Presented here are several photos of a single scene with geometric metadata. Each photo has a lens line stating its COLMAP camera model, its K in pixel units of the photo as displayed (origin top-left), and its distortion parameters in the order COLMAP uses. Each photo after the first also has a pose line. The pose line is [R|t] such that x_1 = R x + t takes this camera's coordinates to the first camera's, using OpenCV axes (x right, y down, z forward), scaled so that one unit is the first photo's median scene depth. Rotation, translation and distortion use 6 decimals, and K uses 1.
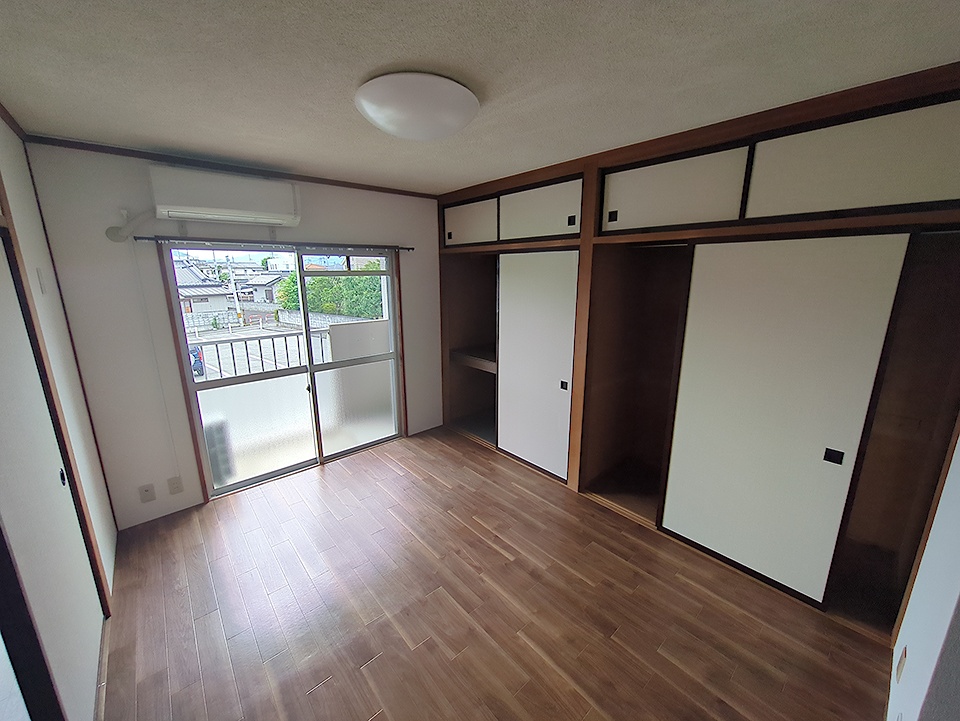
lens RADIAL K [[384.5, 0, 477.8], [0, 384.5, 357.8], [0, 0, 1]] dist [-0.004657, 0.001110]
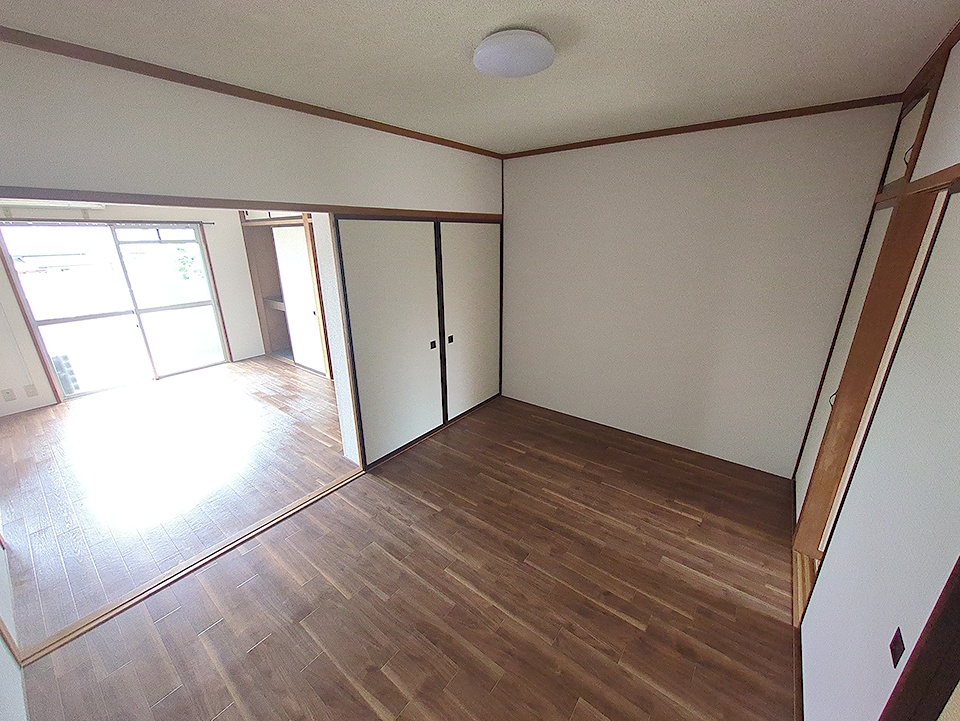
lens RADIAL K [[373.1, 0, 474.5], [0, 373.1, 365.6], [0, 0, 1]] dist [0.003093, 0.000210]
pose [[0.983428, -0.065050, 0.169228, 0.078180], [0.048836, 0.993960, 0.098276, 0.021831], [-0.174599, -0.088383, 0.980665, -0.084354]]
